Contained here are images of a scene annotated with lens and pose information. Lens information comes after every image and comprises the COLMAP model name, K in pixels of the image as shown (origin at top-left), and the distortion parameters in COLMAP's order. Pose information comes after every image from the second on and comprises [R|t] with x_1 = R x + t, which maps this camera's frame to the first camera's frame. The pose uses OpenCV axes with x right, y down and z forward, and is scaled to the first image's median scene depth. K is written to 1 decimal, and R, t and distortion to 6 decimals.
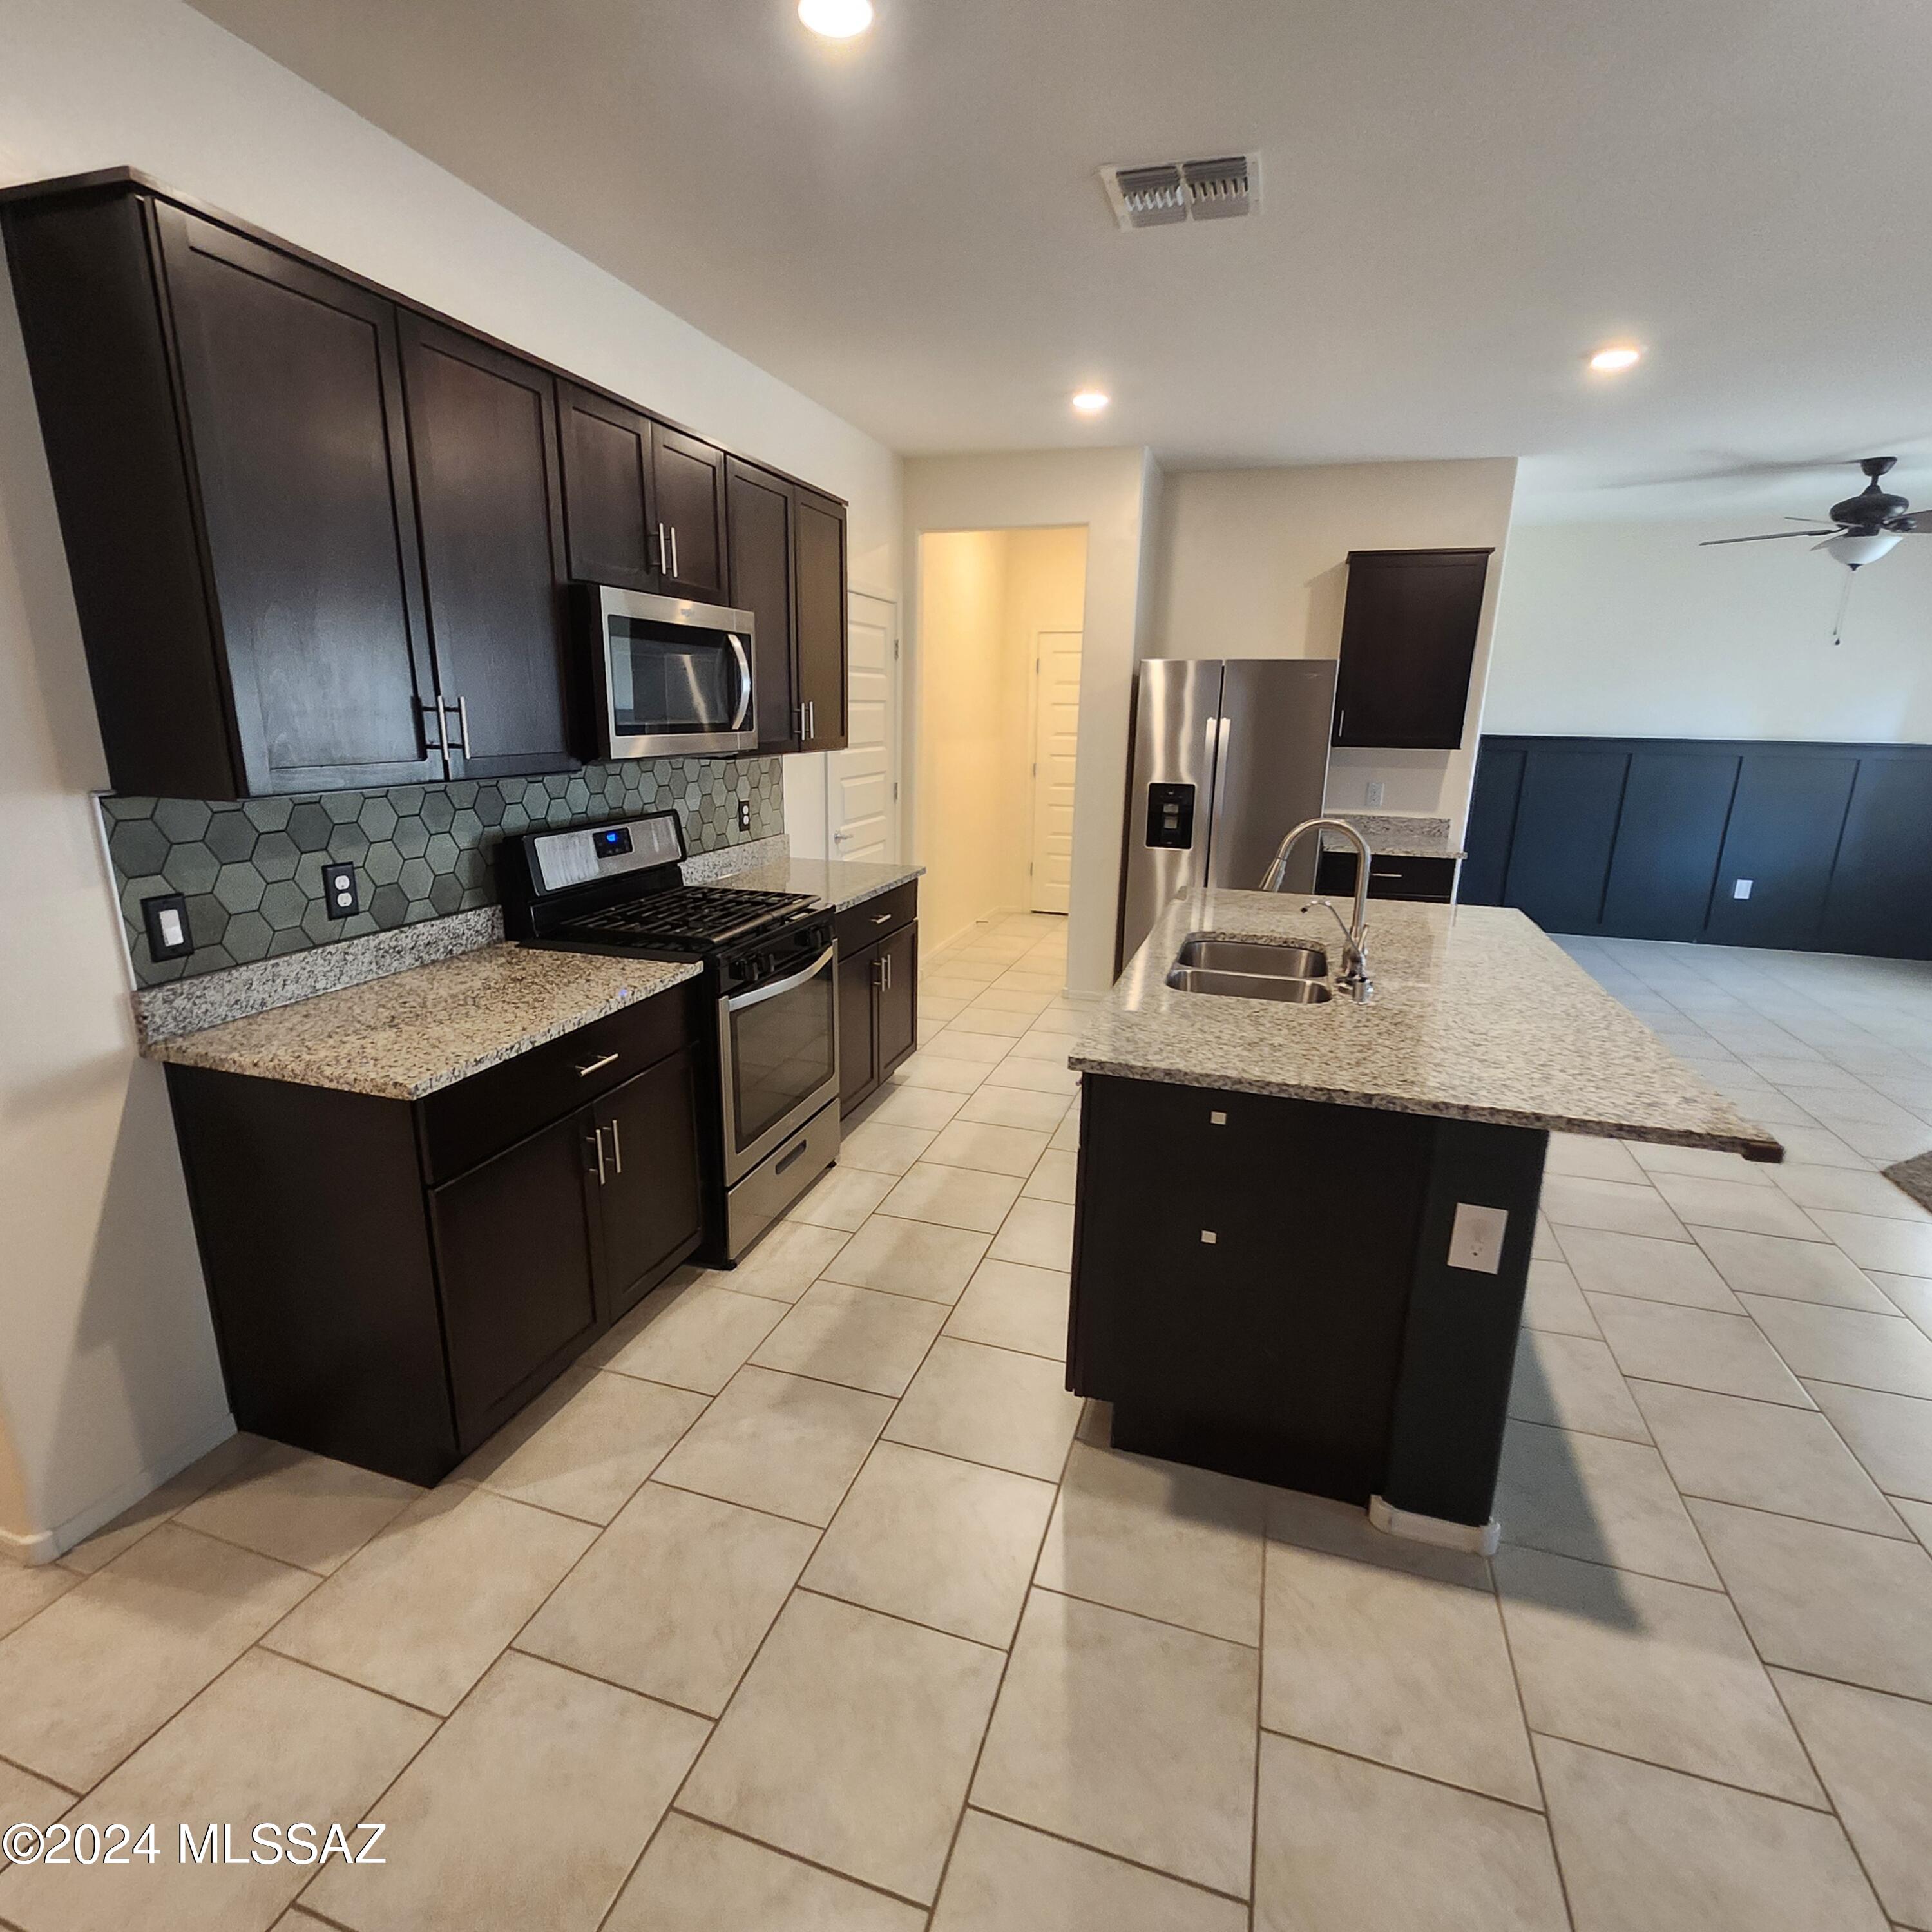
lens RADIAL K [[1024.2, 0, 957.7], [0, 1024.2, 969.7], [0, 0, 1]] dist [-0.001423, 0.002589]
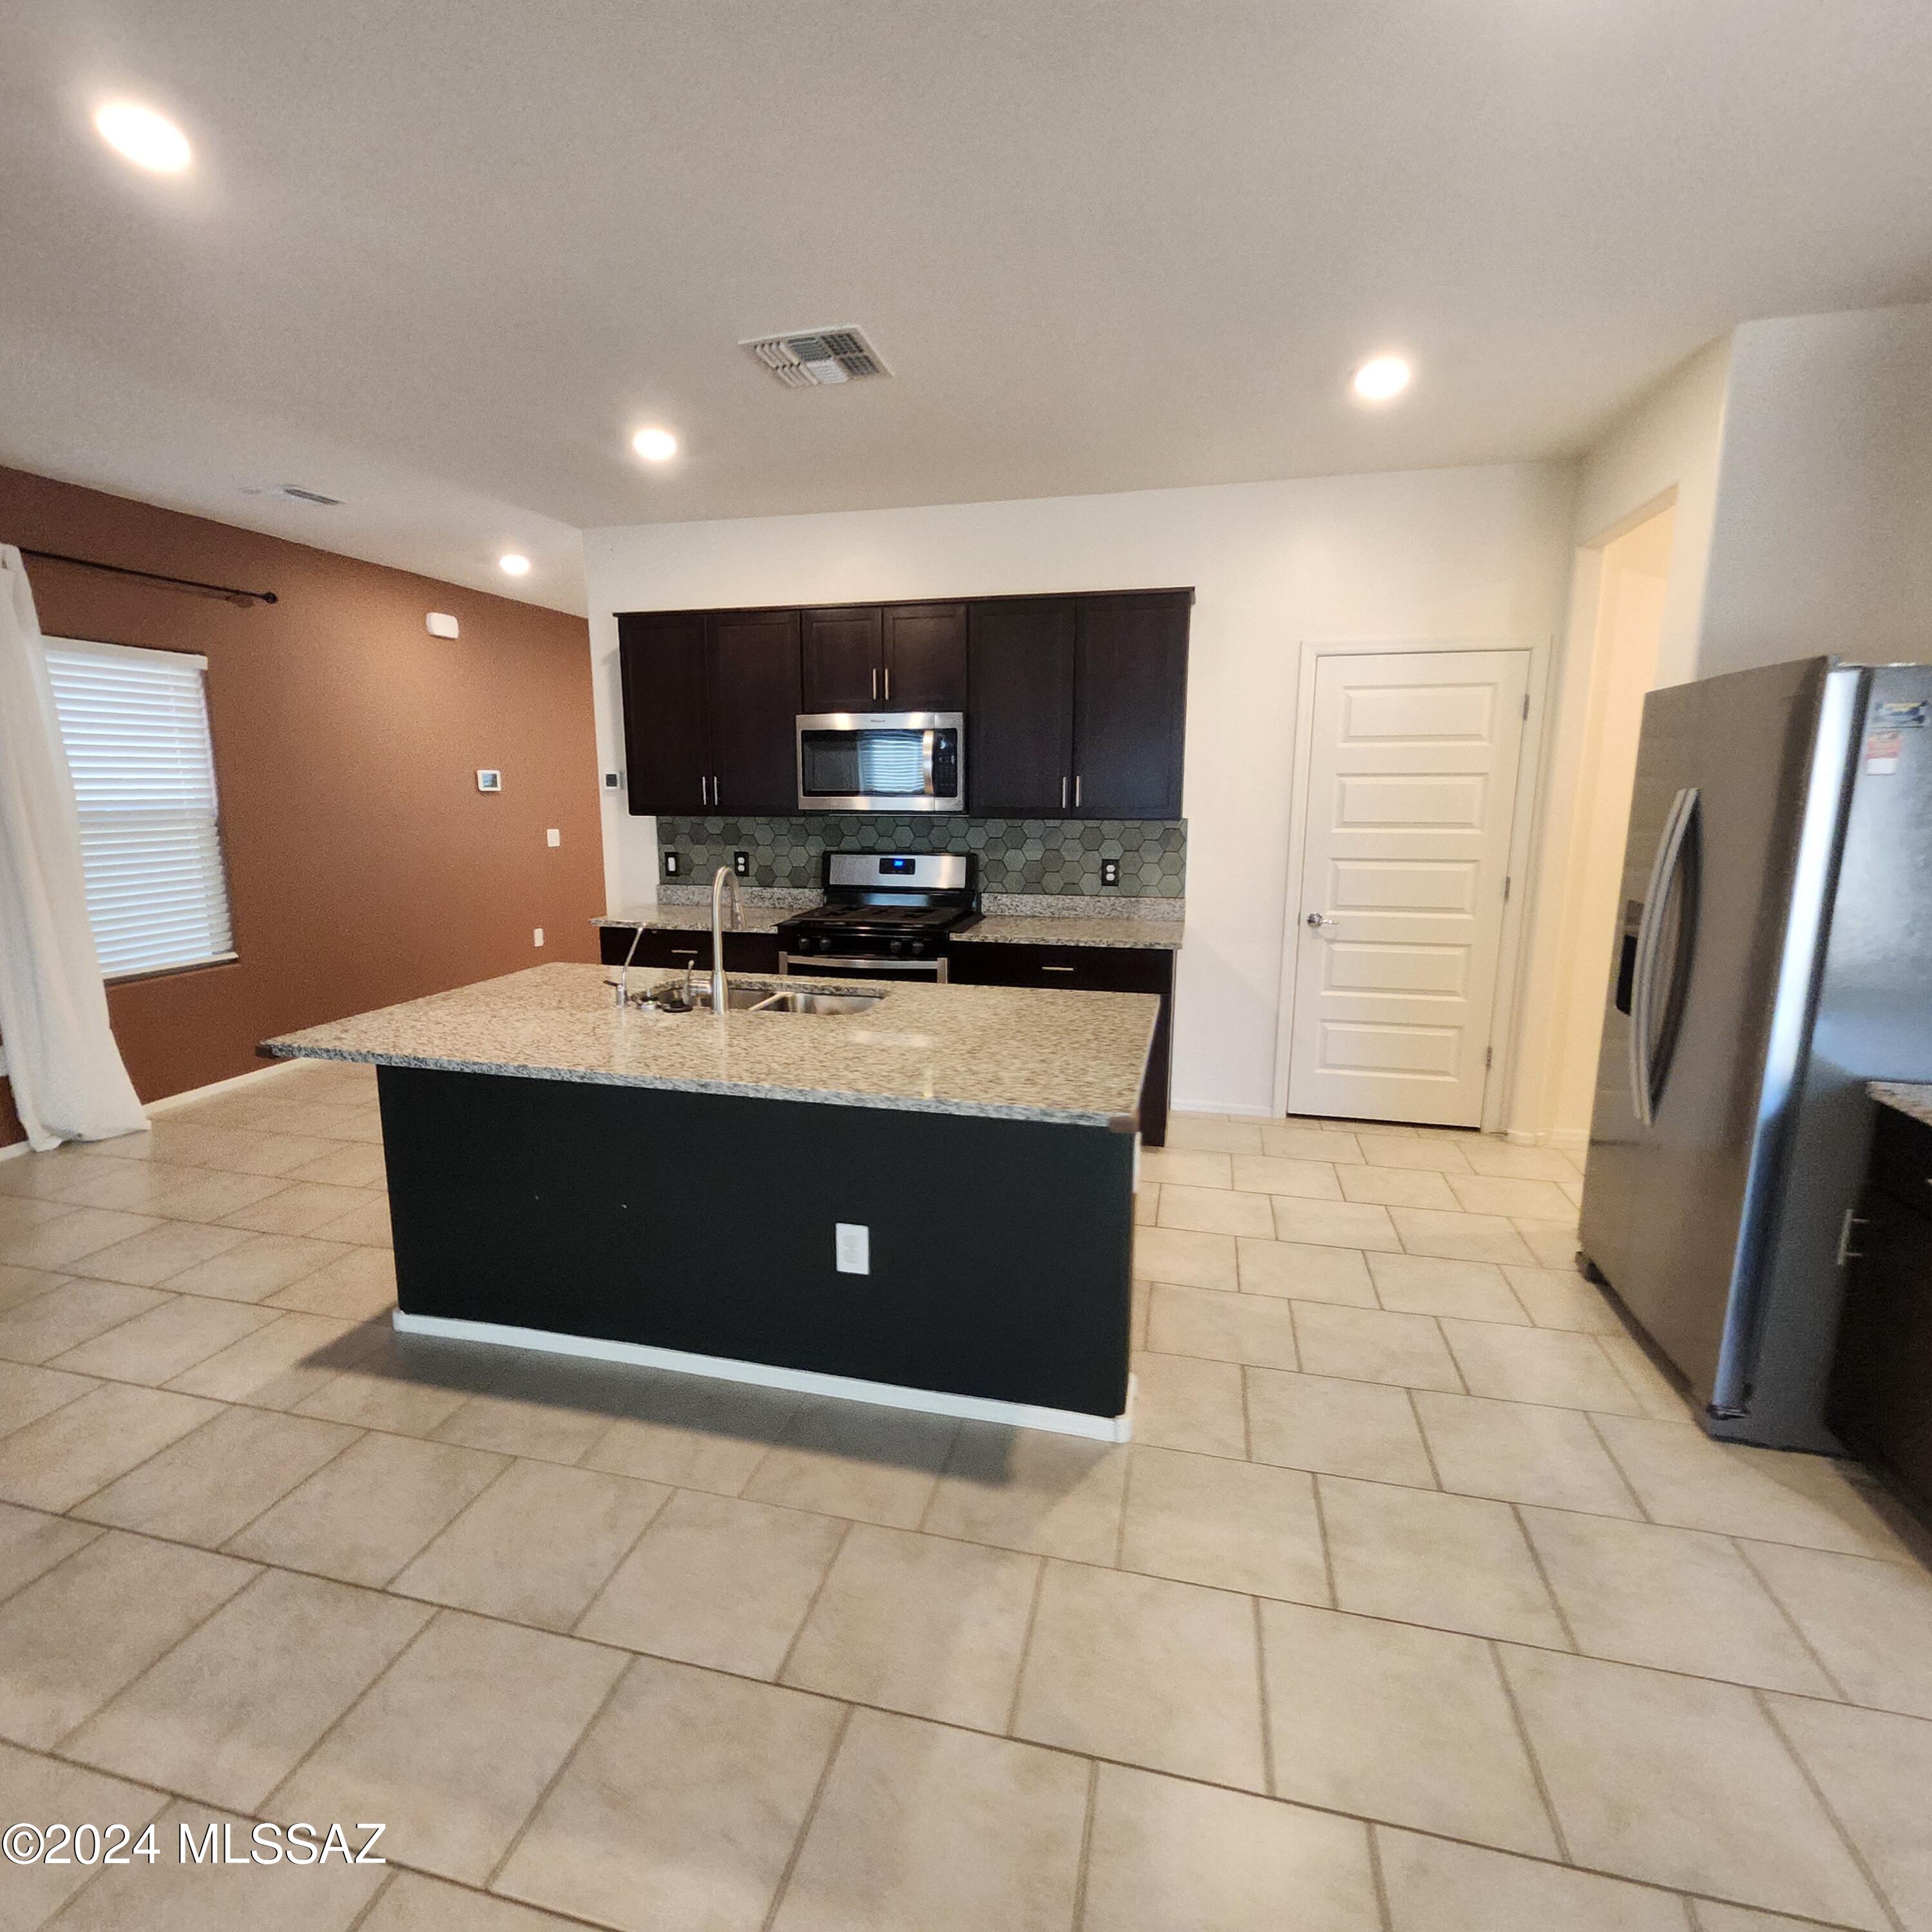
lens RADIAL K [[1006.2, 0, 951.9], [0, 1006.2, 966.9], [0, 0, 1]] dist [0.000209, -0.001324]
pose [[0.065538, 0.162012, -0.984610, 1.445598], [-0.249922, 0.957946, 0.140989, -0.254766], [0.966045, 0.236835, 0.103273, 1.130935]]
